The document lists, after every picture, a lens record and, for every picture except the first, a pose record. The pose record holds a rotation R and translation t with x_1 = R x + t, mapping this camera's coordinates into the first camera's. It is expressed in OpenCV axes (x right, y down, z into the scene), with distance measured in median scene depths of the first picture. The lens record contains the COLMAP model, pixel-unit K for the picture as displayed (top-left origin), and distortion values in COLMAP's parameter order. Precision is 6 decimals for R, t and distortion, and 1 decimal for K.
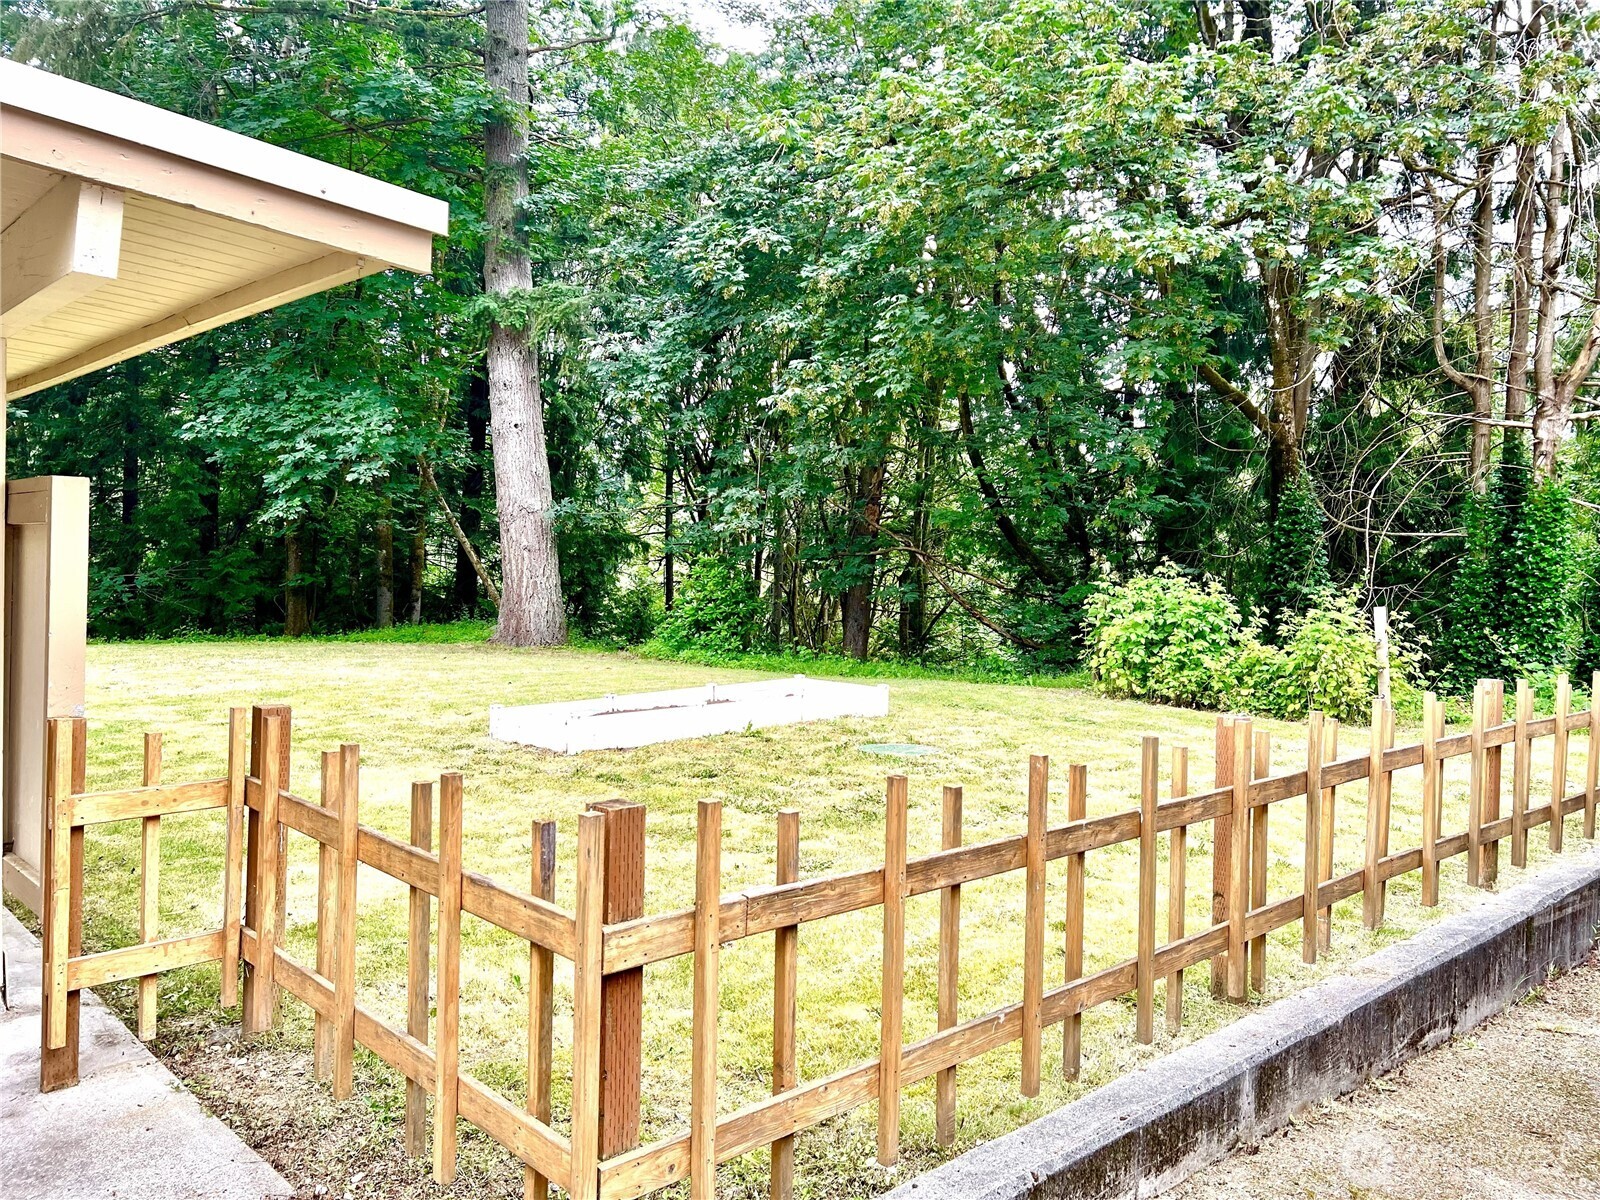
lens RADIAL K [[1218.4, 0, 800.0], [0, 1218.4, 600.0], [0, 0, 1]] dist [0.004608, 0.004242]
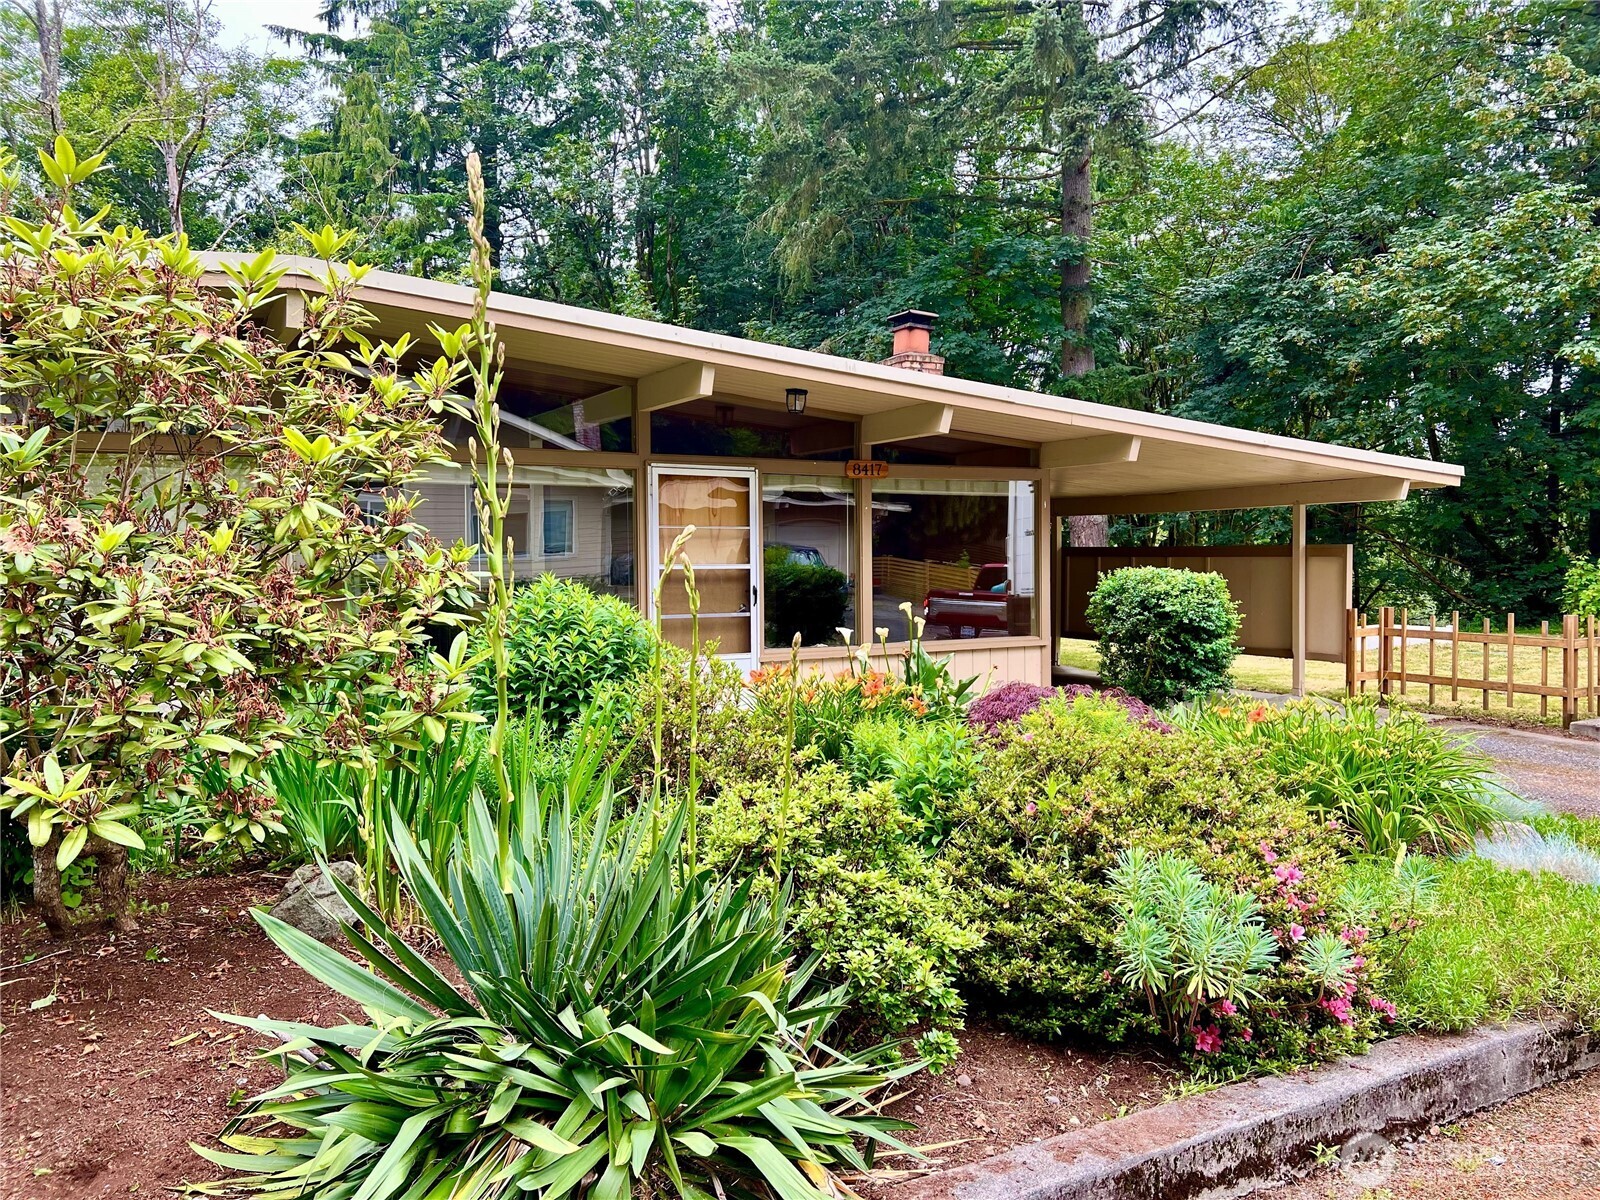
lens RADIAL K [[1218.4, 0, 800.0], [0, 1218.4, 600.0], [0, 0, 1]] dist [0.004608, 0.004242]
pose [[0.970922, -0.025995, -0.237982, -0.274108], [0.028938, 0.999542, 0.008878, -0.006894], [0.237642, -0.015506, 0.971229, -0.588649]]
